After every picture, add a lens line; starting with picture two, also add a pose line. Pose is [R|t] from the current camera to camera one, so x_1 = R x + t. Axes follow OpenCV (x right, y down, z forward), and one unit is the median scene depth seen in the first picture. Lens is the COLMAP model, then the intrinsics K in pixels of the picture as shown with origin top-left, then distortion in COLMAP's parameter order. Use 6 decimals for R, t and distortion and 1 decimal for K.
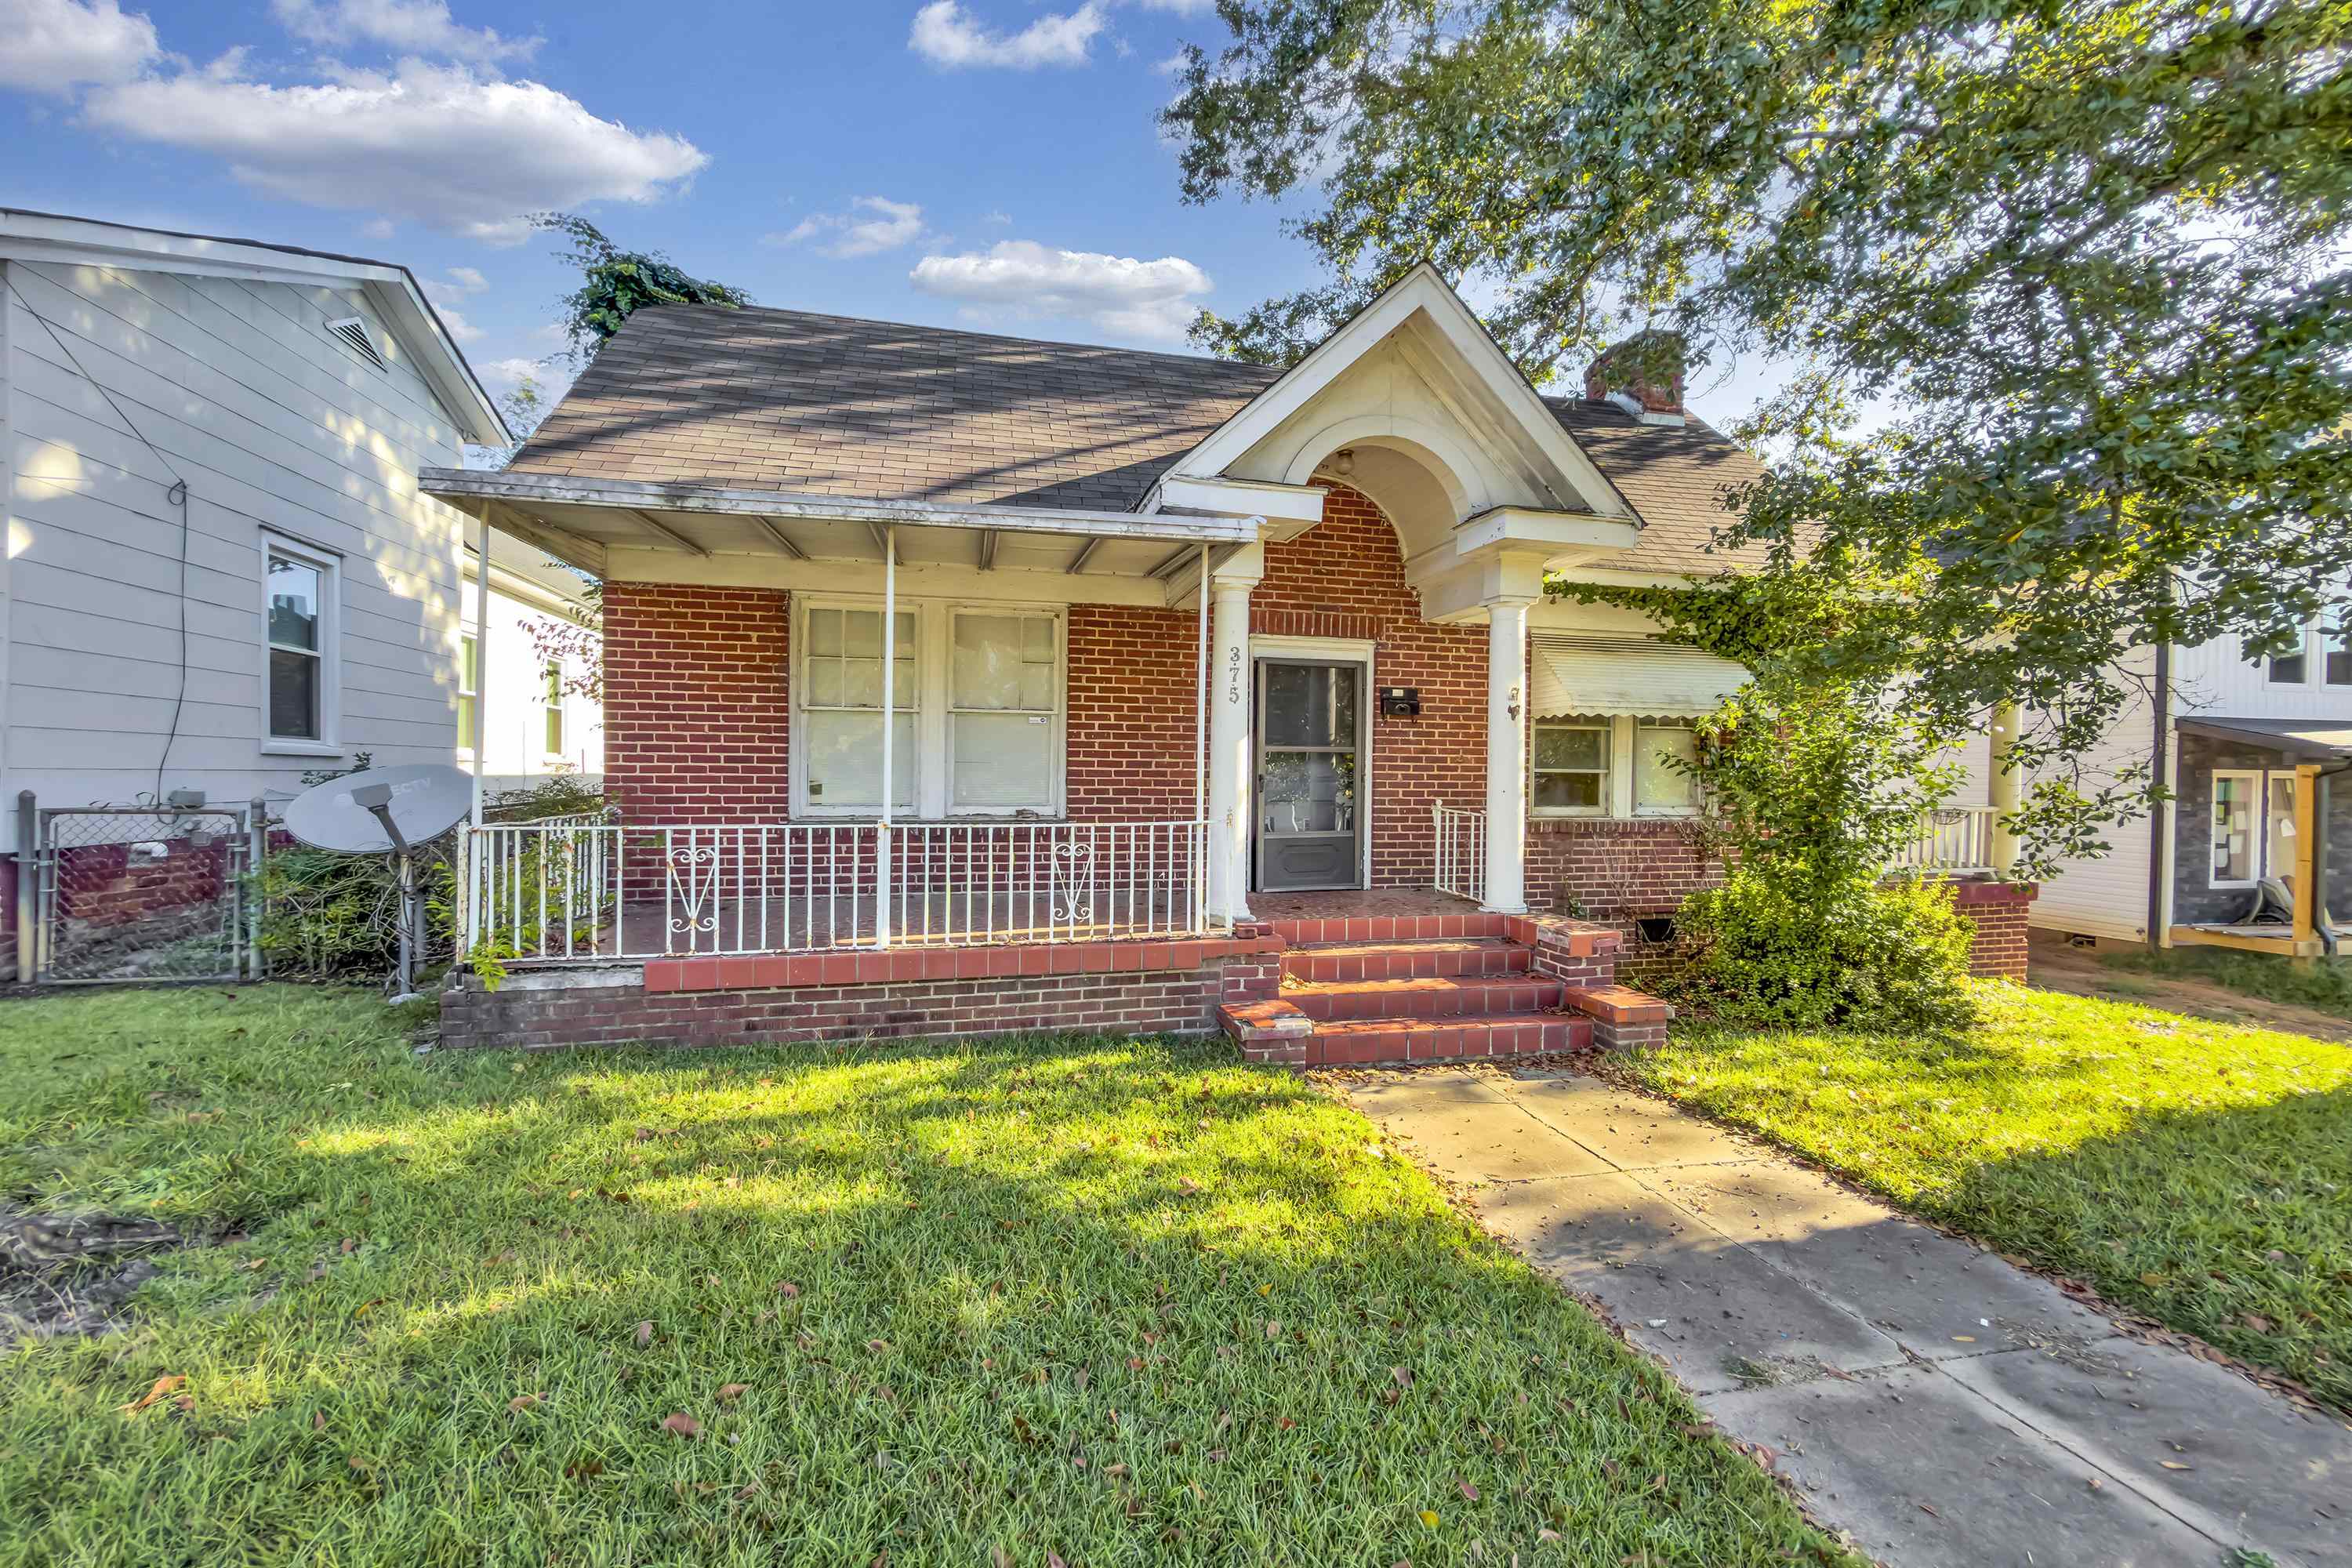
lens RADIAL K [[938.0, 0, 1181.3], [0, 938.0, 795.6], [0, 0, 1]] dist [-0.000413, -0.000120]
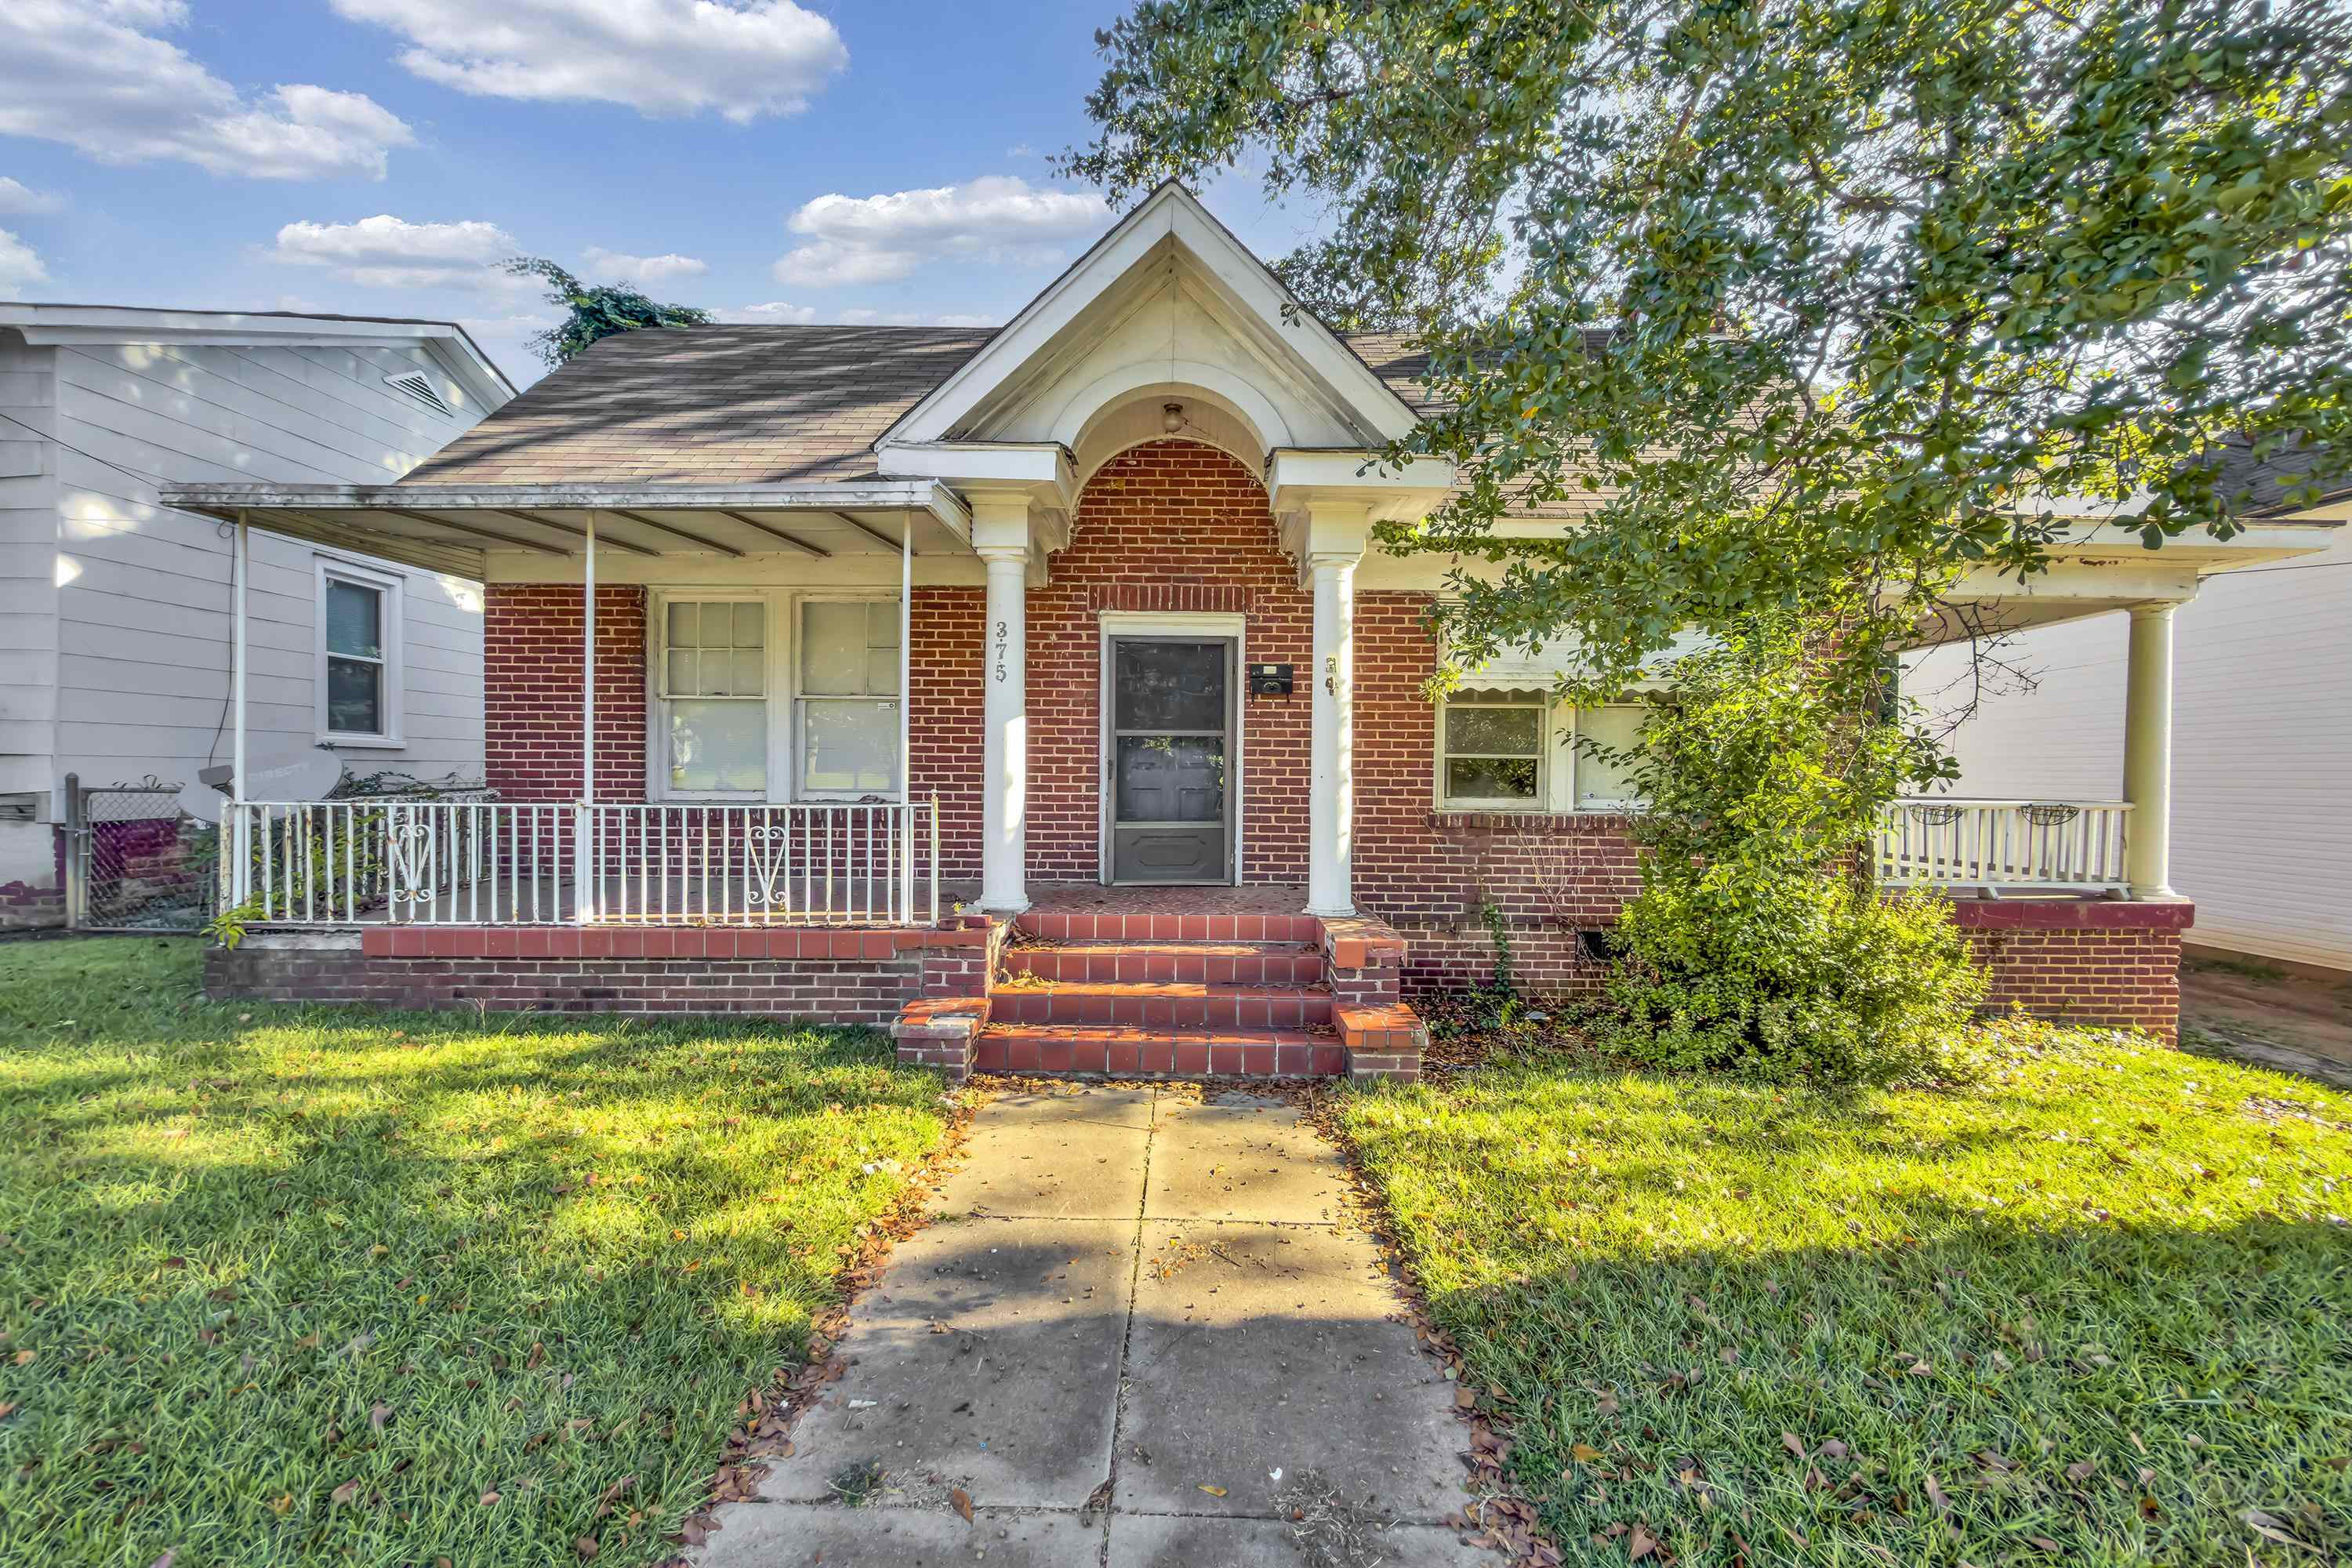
lens RADIAL K [[938.0, 0, 1181.3], [0, 938.0, 795.6], [0, 0, 1]] dist [-0.000413, -0.000120]
pose [[0.972842, 0.005606, -0.231404, 0.418027], [-0.005308, 0.999984, 0.001912, 0.012179], [0.231411, -0.000632, 0.972856, 0.116199]]
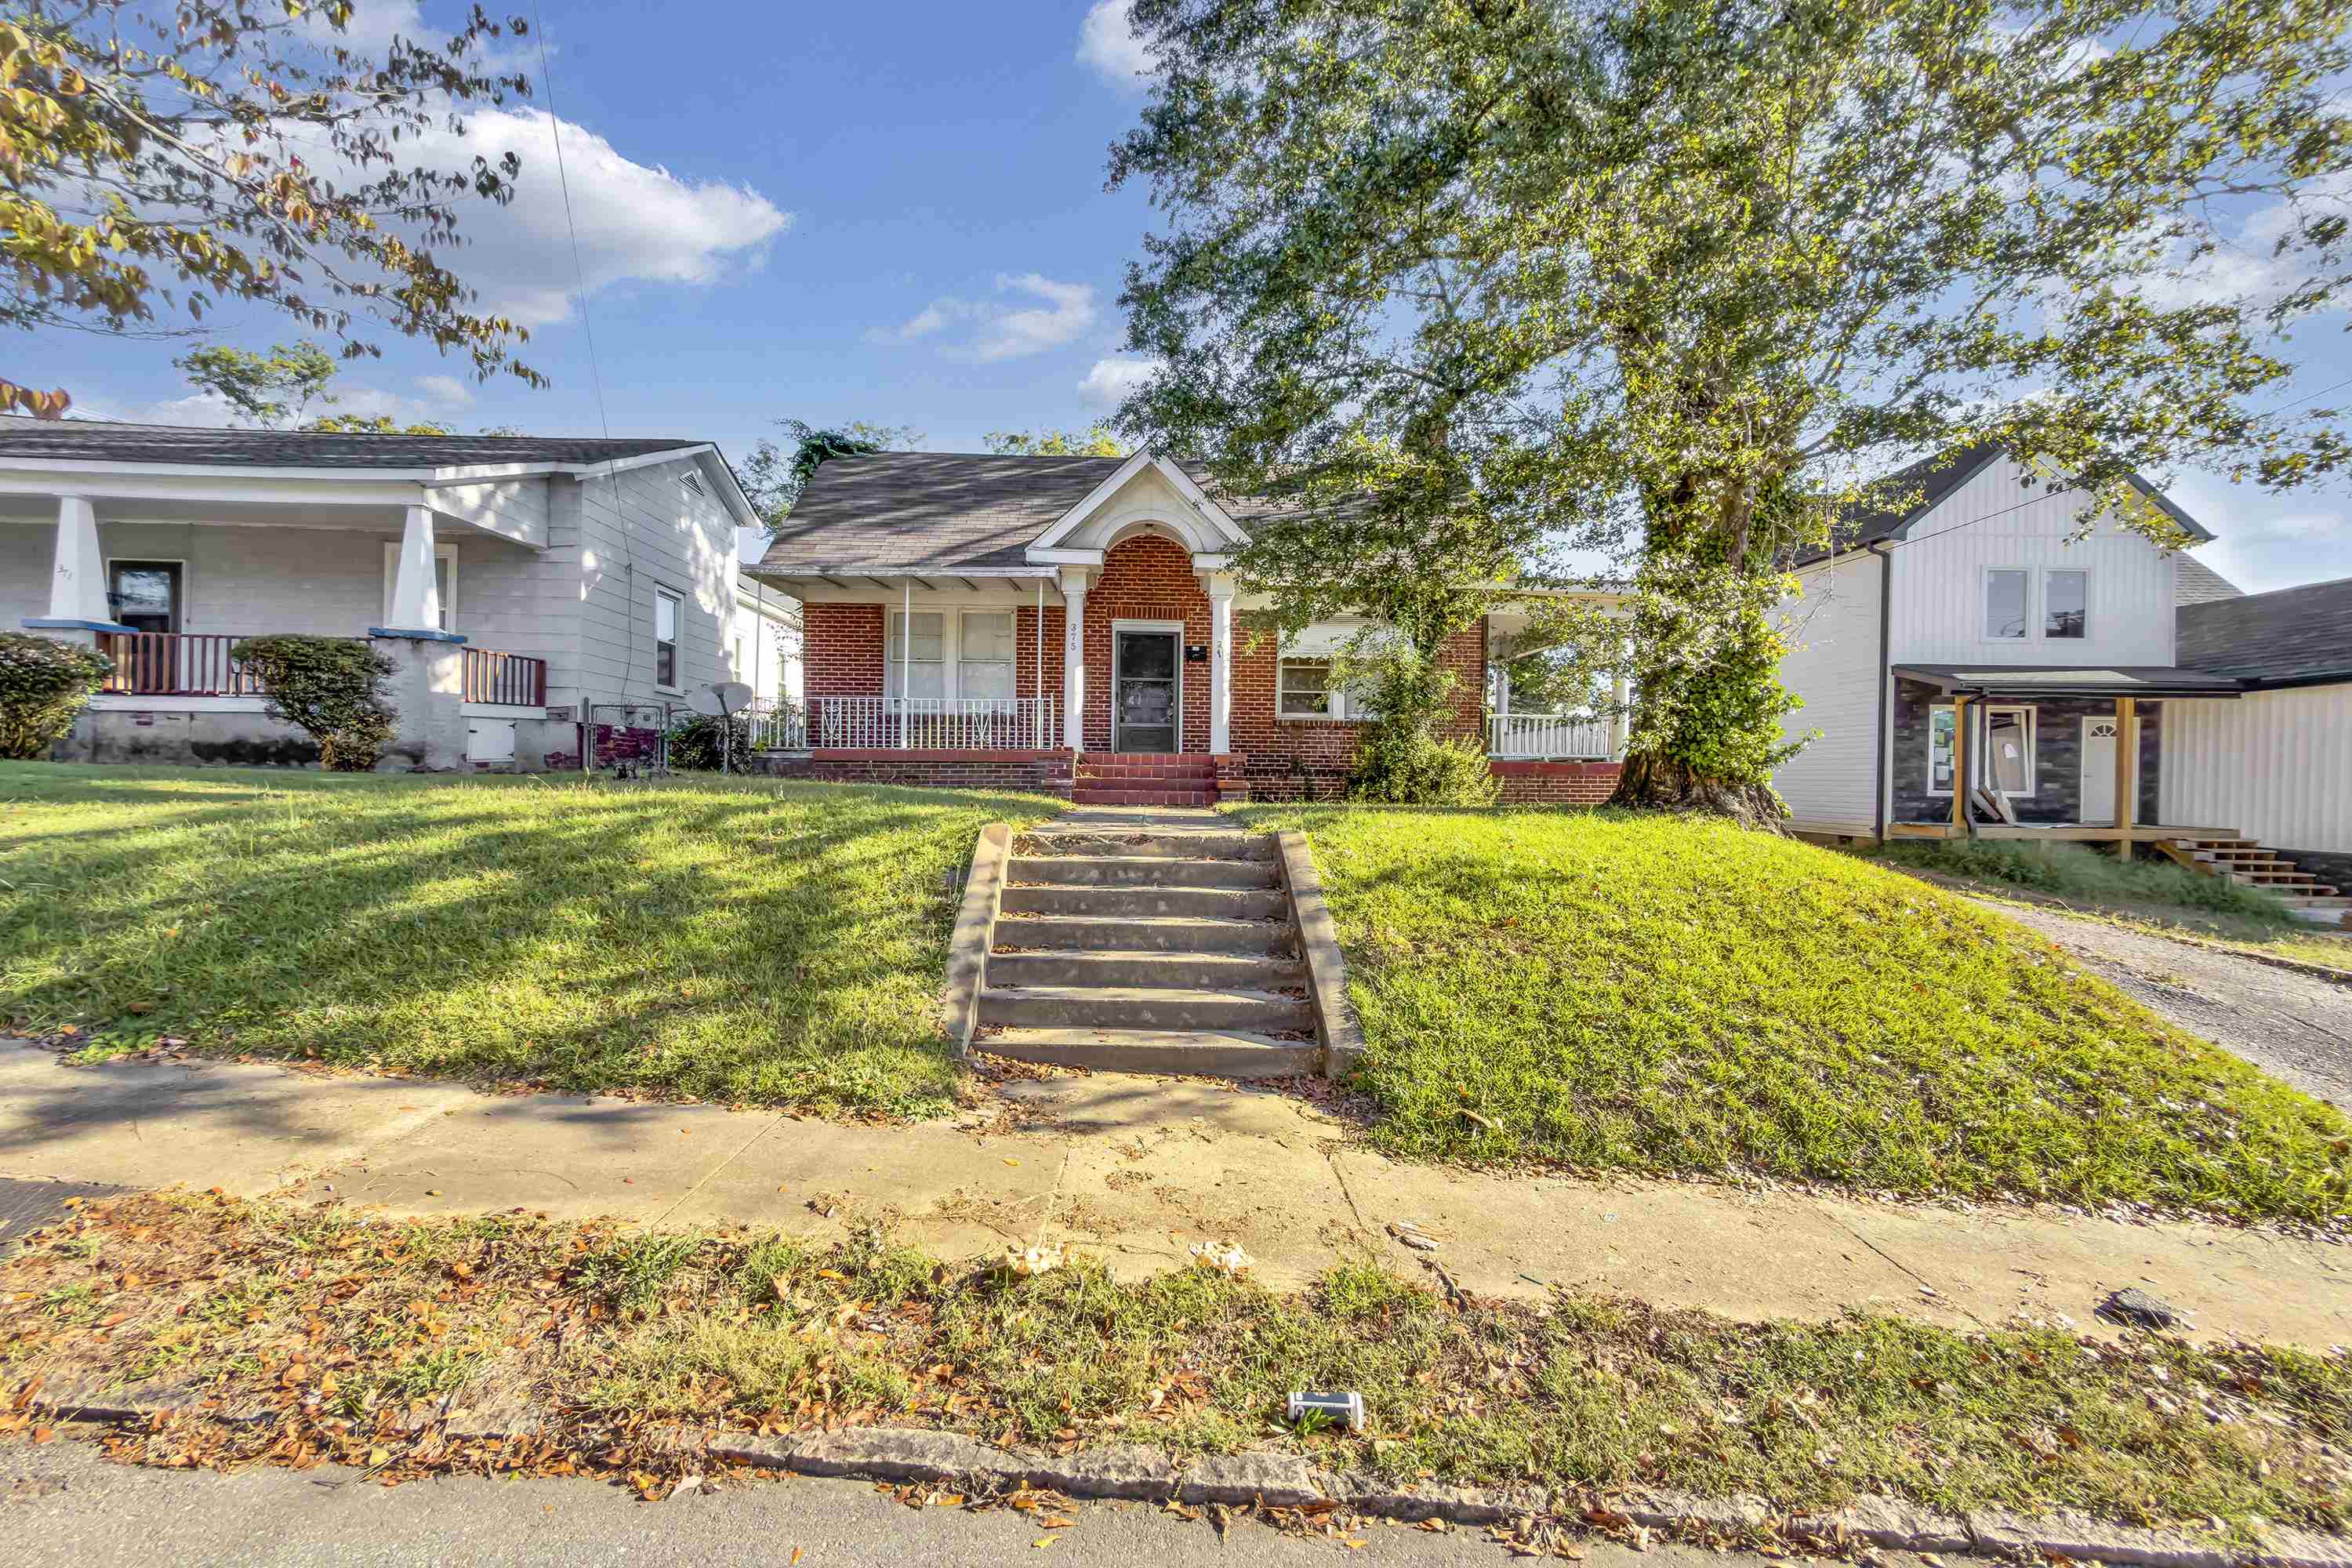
lens RADIAL K [[938.0, 0, 1181.3], [0, 938.0, 795.6], [0, 0, 1]] dist [-0.000413, -0.000120]
pose [[0.982612, 0.004073, -0.185626, 0.639688], [-0.004846, 0.999981, -0.003715, 0.218619], [0.185608, 0.004550, 0.982613, -0.957119]]
